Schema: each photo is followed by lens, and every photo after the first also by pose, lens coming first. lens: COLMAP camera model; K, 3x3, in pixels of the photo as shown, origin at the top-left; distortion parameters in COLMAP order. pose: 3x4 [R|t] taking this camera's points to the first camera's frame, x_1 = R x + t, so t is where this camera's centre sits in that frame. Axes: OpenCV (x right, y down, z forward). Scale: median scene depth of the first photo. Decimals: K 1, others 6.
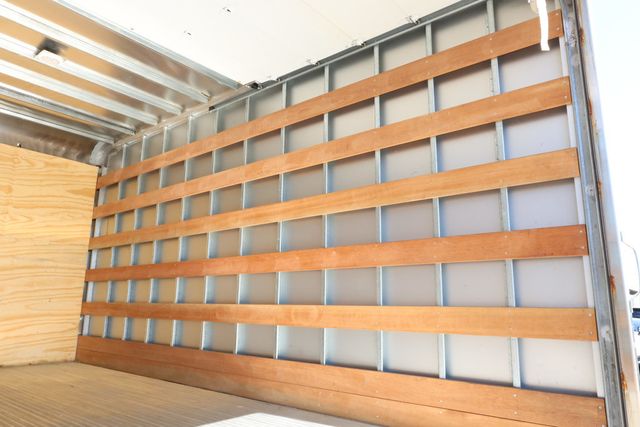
lens RADIAL K [[437.0, 0, 320.0], [0, 437.0, 213.5], [0, 0, 1]] dist [-0.012450, -0.001298]
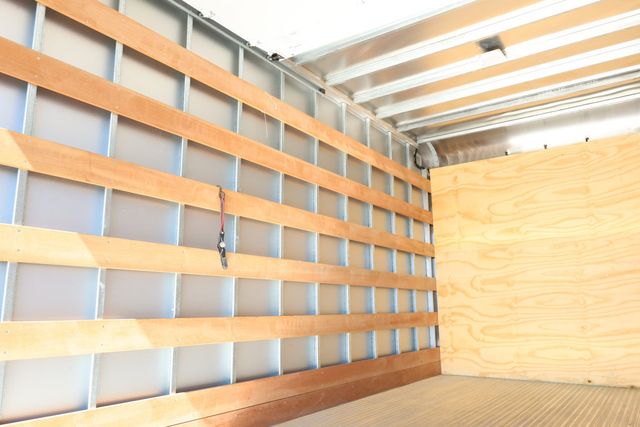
lens RADIAL K [[483.6, 0, 320.0], [0, 483.6, 213.5], [0, 0, 1]] dist [0.001996, -0.000207]
pose [[0.064386, -0.199953, -0.977688, 0.223241], [0.207537, 0.960982, -0.182869, 0.059993], [0.976106, -0.191132, 0.103372, 0.325635]]
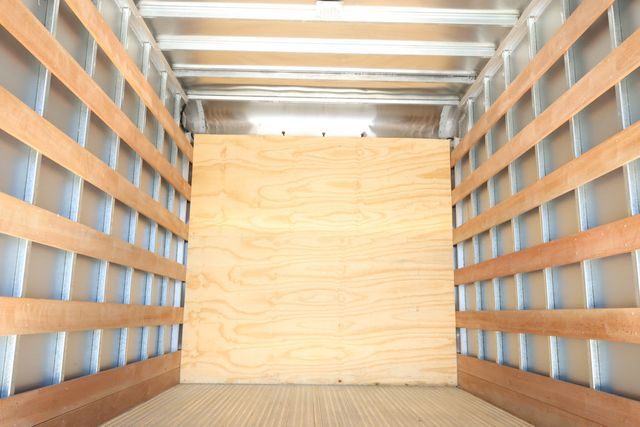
lens RADIAL K [[526.7, 0, 320.0], [0, 526.7, 213.5], [0, 0, 1]] dist [0.003774, -0.000988]
pose [[0.638512, -0.145112, -0.755807, 0.043569], [0.147920, 0.986893, -0.064515, 0.058008], [0.755263, -0.070606, 0.651608, 0.221787]]
